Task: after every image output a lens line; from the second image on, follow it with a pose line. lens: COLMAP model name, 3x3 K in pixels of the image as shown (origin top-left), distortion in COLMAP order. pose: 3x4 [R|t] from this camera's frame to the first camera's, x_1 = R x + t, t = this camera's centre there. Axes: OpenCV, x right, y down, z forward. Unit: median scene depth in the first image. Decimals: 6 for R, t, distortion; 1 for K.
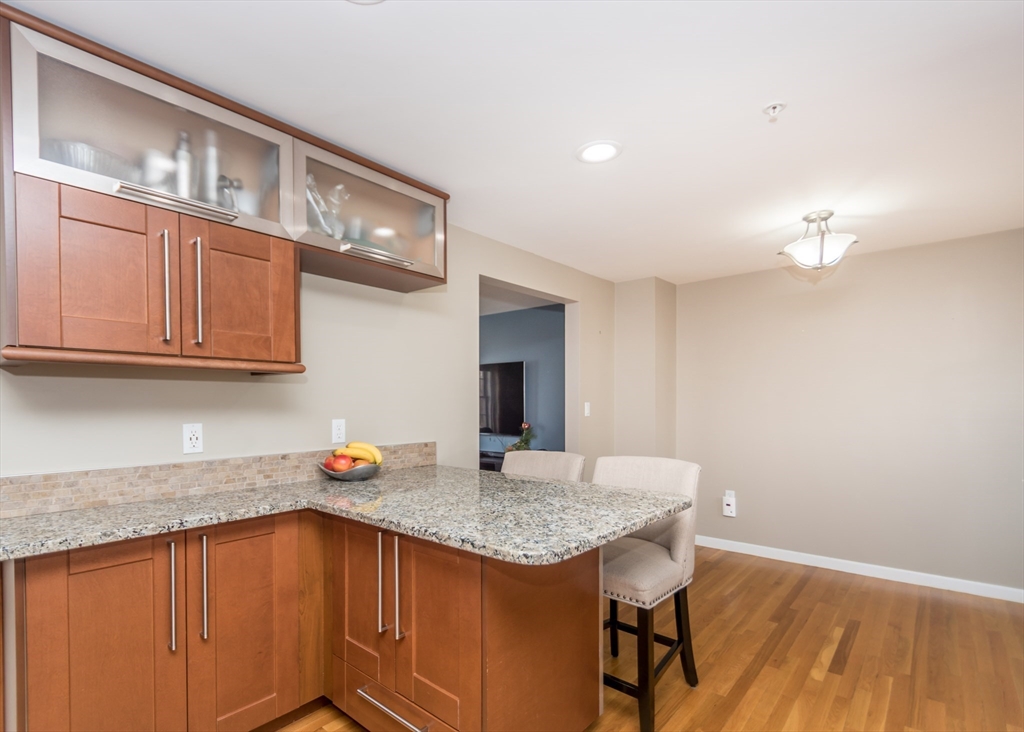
lens RADIAL K [[495.1, 0, 502.2], [0, 495.1, 408.3], [0, 0, 1]] dist [0.018253, 0.000164]
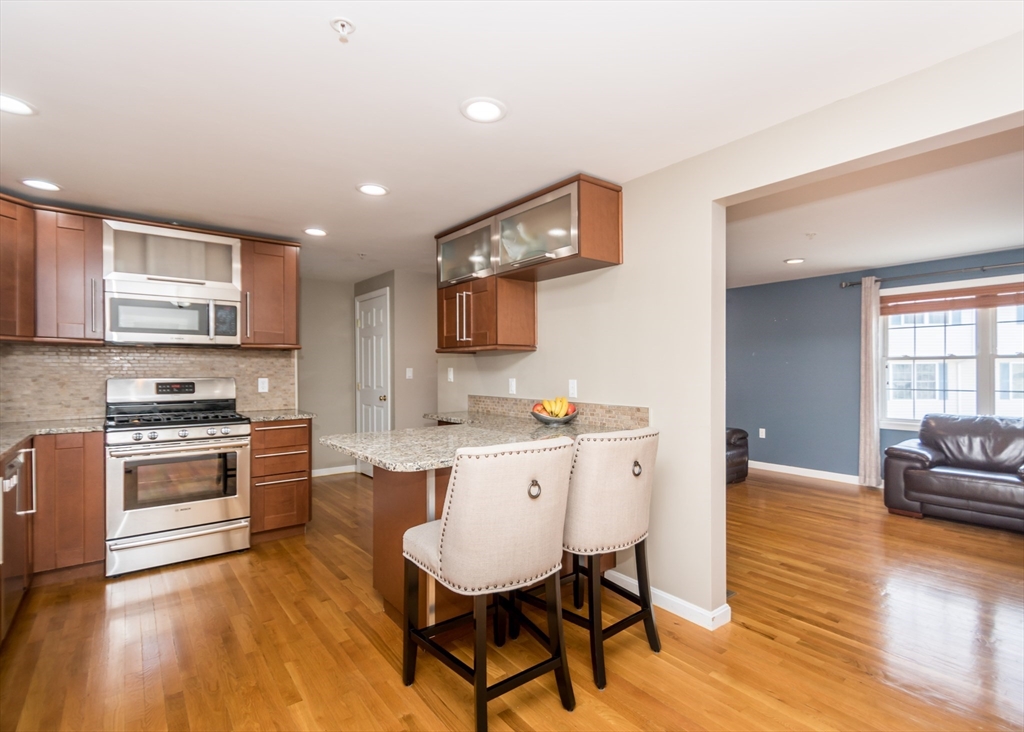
lens RADIAL K [[495.1, 0, 520.1], [0, 495.1, 370.9], [0, 0, 1]] dist [0.018253, 0.000164]
pose [[-0.160951, 0.007742, -0.986932, 1.253828], [-0.007277, 0.999933, 0.009031, -0.015428], [0.986936, 0.008636, -0.160883, 1.341135]]
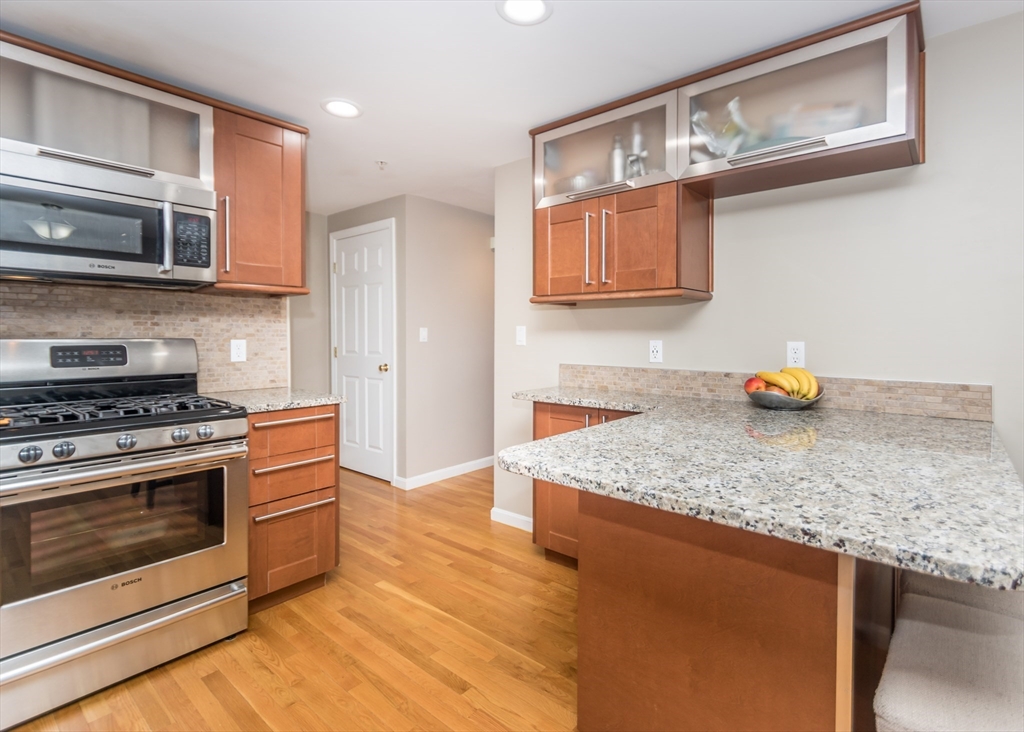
lens RADIAL K [[495.1, 0, 531.3], [0, 495.1, 339.9], [0, 0, 1]] dist [0.018253, 0.000164]
pose [[0.045294, 0.014650, -0.998866, 0.688765], [-0.013223, 0.999814, 0.014065, 0.015405], [0.998886, 0.012571, 0.045480, 0.609691]]
